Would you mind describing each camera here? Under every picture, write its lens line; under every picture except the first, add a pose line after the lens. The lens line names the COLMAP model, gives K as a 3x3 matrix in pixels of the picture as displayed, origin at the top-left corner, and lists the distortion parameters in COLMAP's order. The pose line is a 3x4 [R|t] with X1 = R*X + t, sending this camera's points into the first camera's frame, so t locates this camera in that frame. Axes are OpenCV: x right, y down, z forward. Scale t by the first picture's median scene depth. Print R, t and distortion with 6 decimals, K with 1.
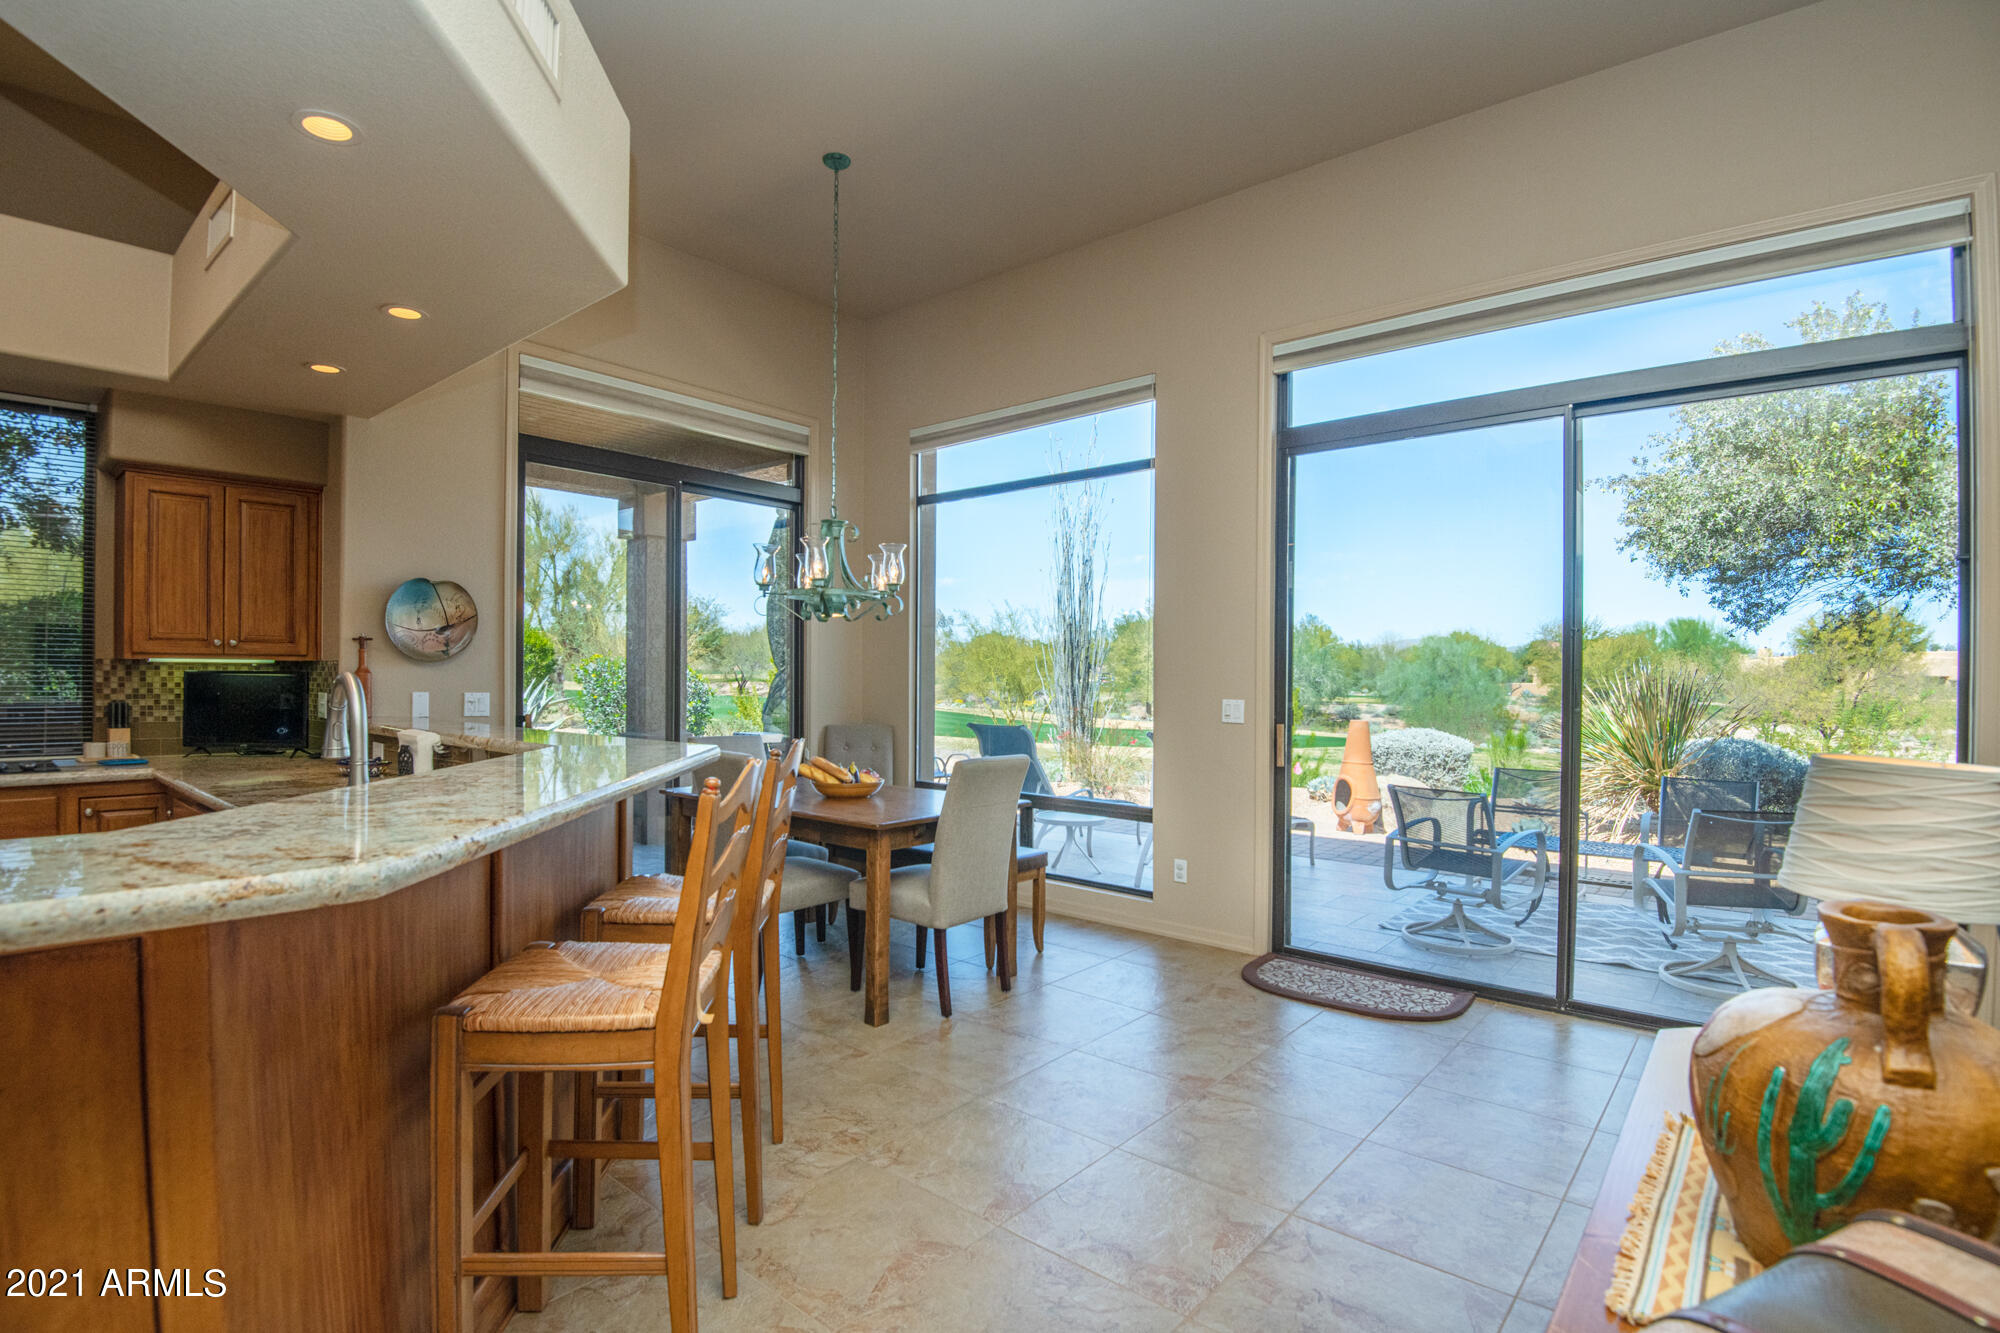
lens RADIAL K [[936.2, 0, 978.3], [0, 936.2, 678.3], [0, 0, 1]] dist [-0.028163, -0.010592]
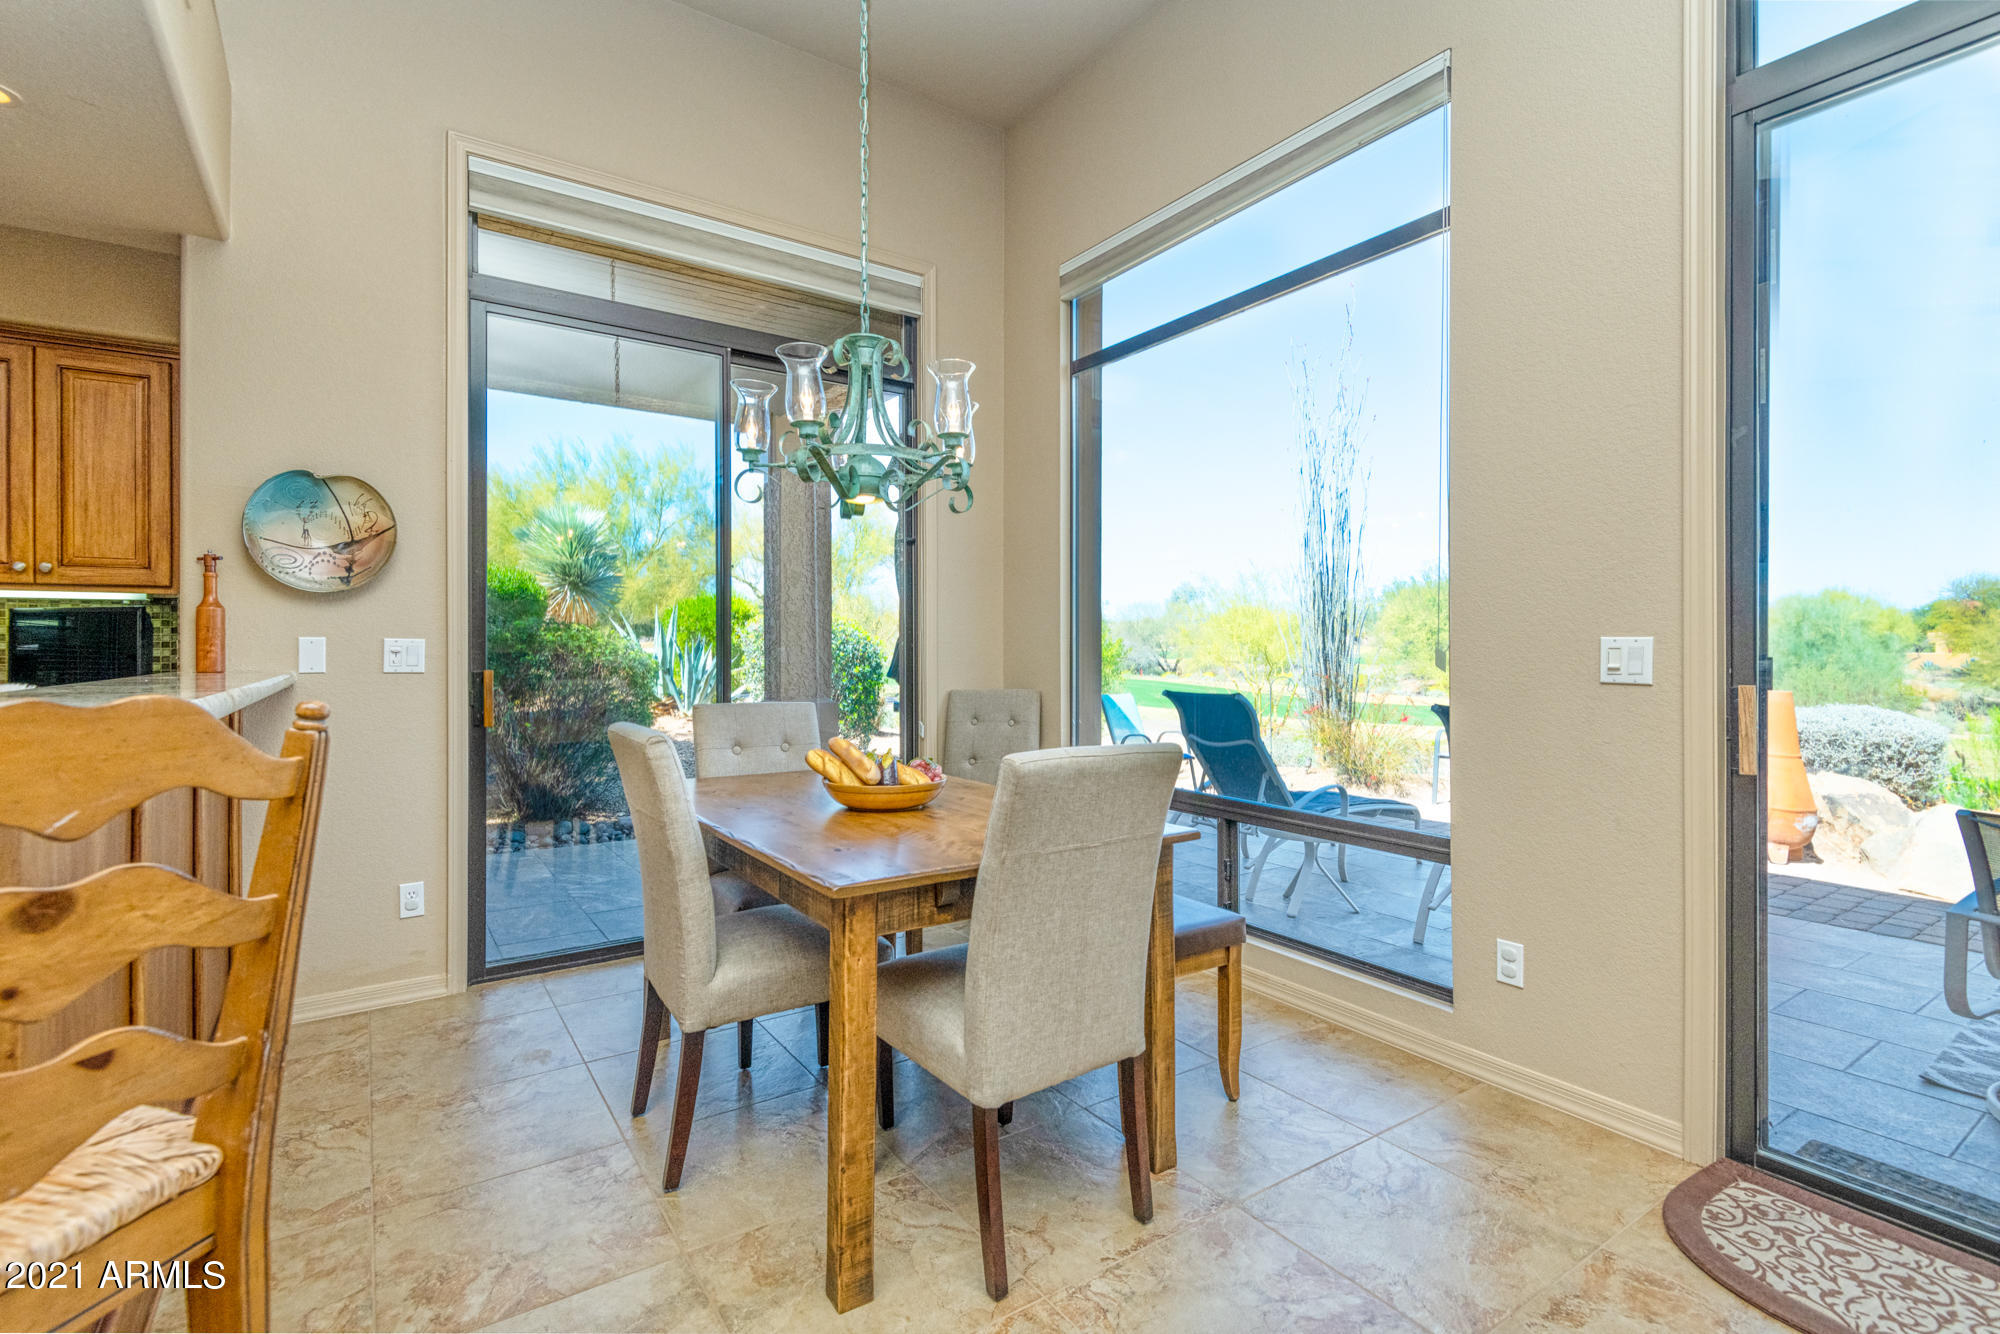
lens RADIAL K [[921.7, 0, 1002.7], [0, 921.7, 653.4], [0, 0, 1]] dist [0.000224, -0.000400]
pose [[0.970031, -0.005861, -0.242911, 0.037486], [0.005836, 0.999983, -0.000822, 0.016720], [0.242911, -0.000620, 0.970048, 0.243337]]
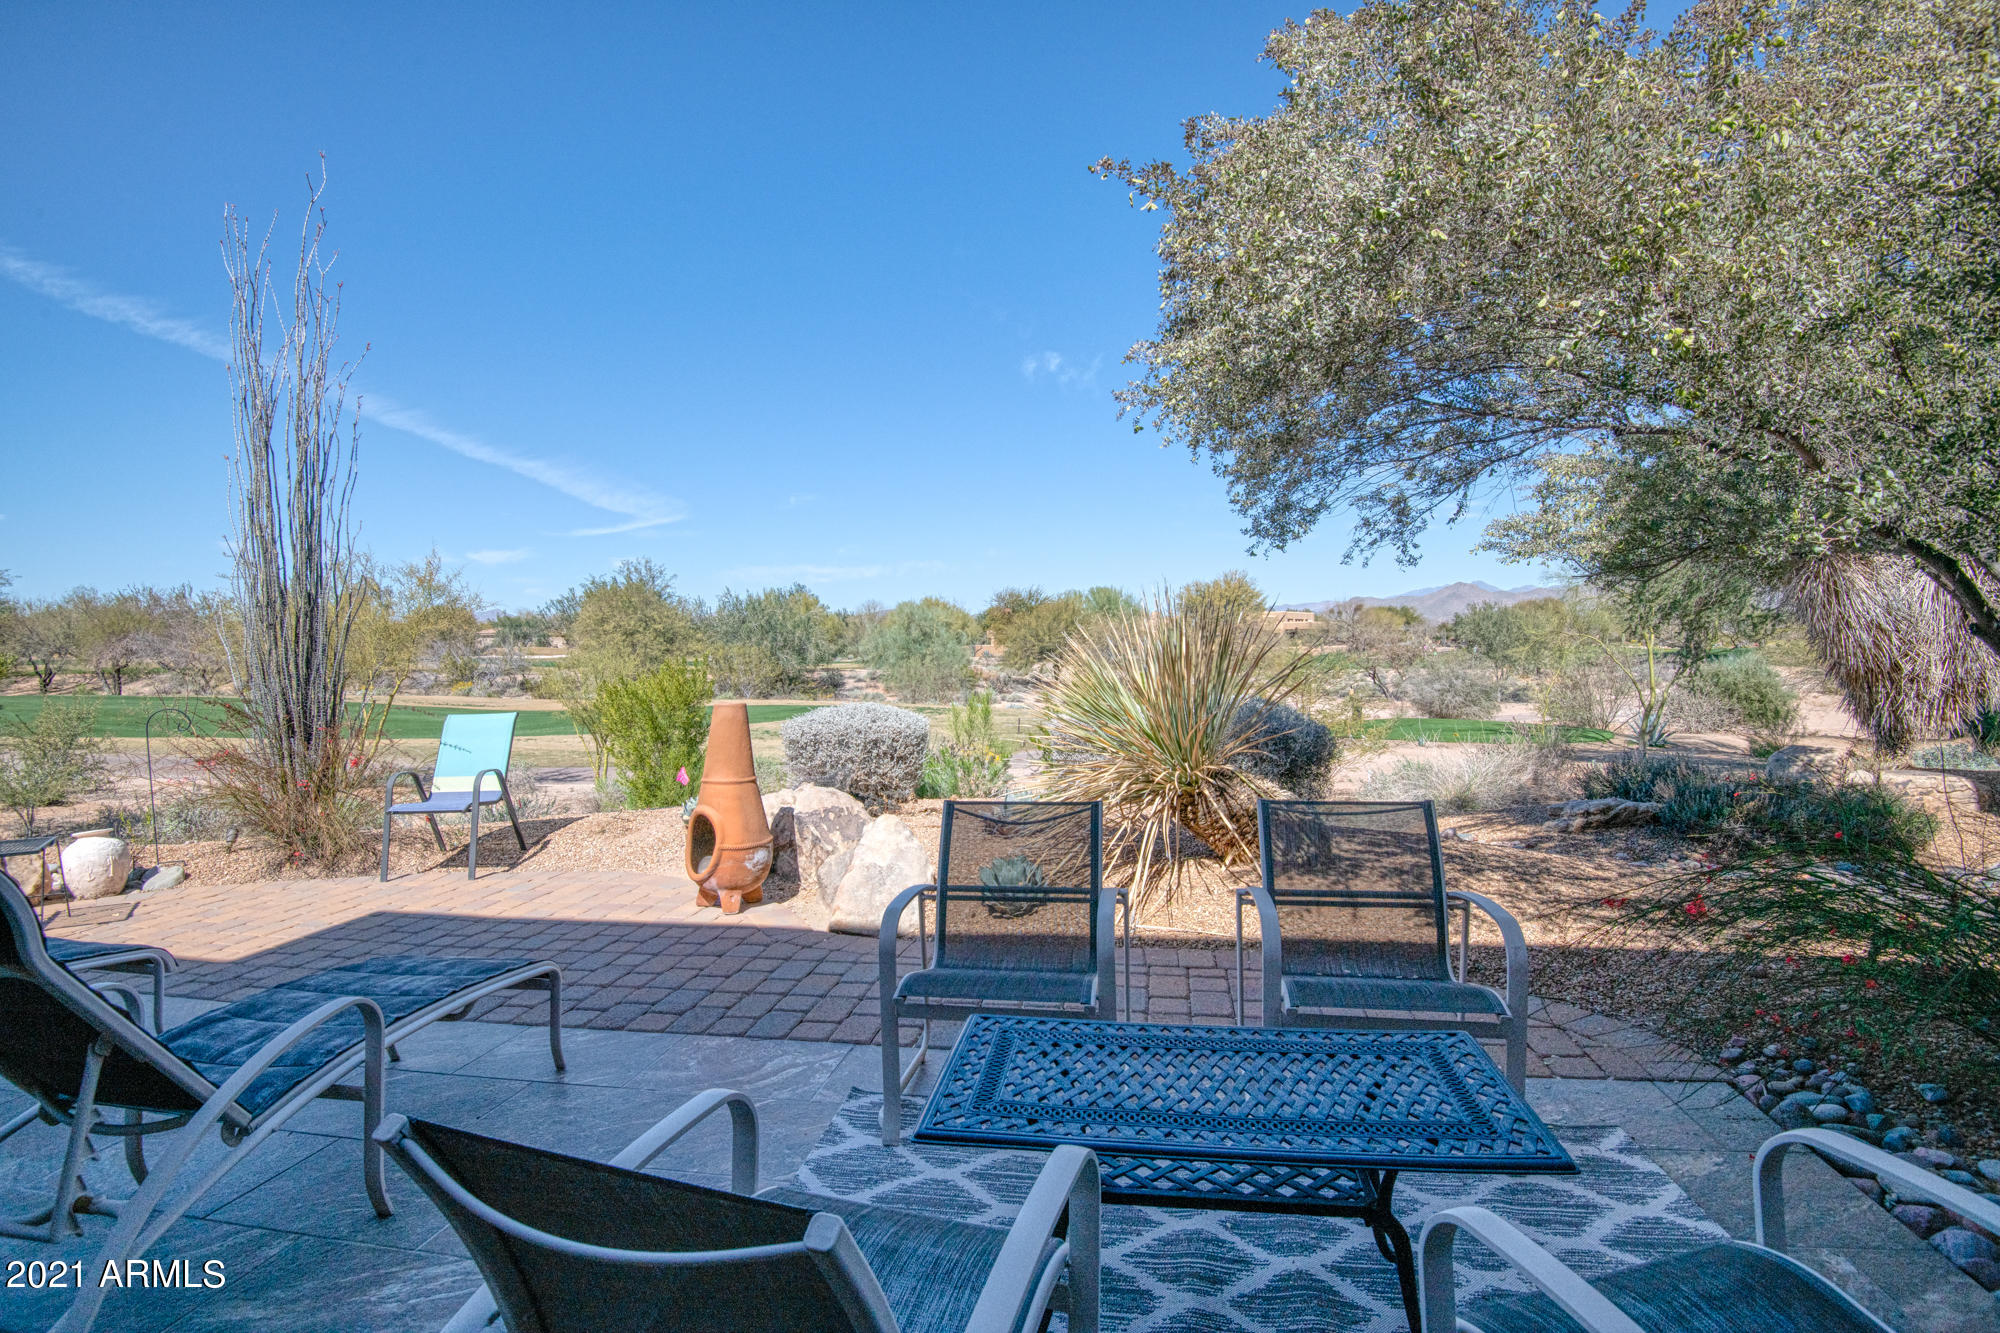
lens RADIAL K [[899.0, 0, 977.7], [0, 899.0, 651.8], [0, 0, 1]] dist [0.022275, -0.018340]
pose [[0.864712, -0.031438, 0.501284, 0.283042], [0.029930, 0.999491, 0.011056, 0.012836], [-0.501376, 0.005443, 0.865212, 0.484905]]
